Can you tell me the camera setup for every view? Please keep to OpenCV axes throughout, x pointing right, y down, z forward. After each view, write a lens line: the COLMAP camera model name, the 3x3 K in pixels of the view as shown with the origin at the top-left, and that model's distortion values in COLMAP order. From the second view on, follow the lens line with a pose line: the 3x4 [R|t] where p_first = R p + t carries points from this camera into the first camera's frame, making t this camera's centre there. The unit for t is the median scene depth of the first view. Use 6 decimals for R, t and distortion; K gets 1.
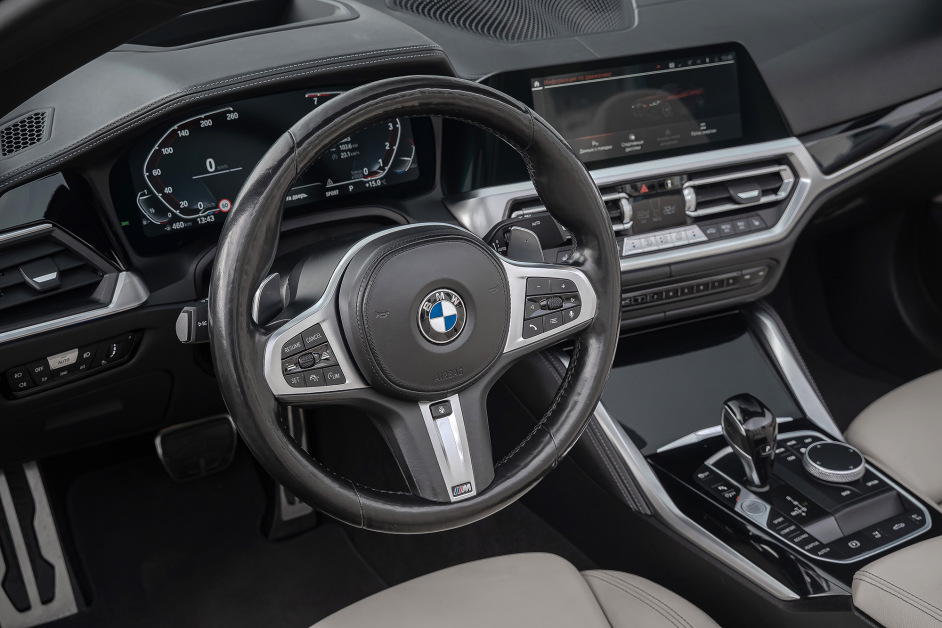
lens RADIAL K [[1509.4, 0, 465.3], [0, 1509.4, 317.5], [0, 0, 1]] dist [0.257599, 0.000000]
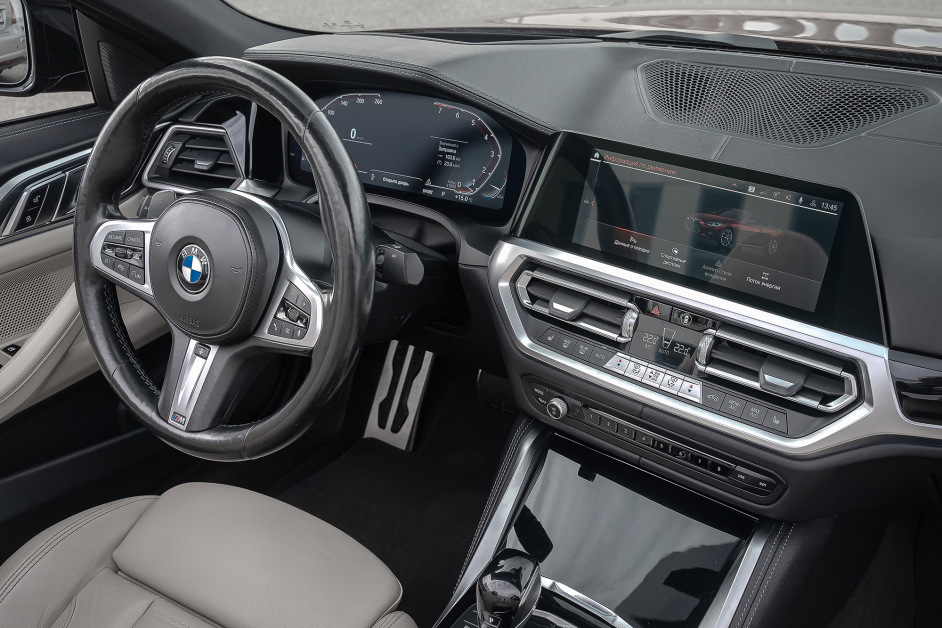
lens RADIAL K [[1010.9, 0, 470.7], [0, 1010.9, 321.8], [0, 0, 1]] dist [0.010114, 0.000000]
pose [[0.374144, 0.384384, -0.843958, 0.555432], [-0.376802, 0.894559, 0.240386, -0.174812], [0.847370, 0.228066, 0.479530, 0.635355]]
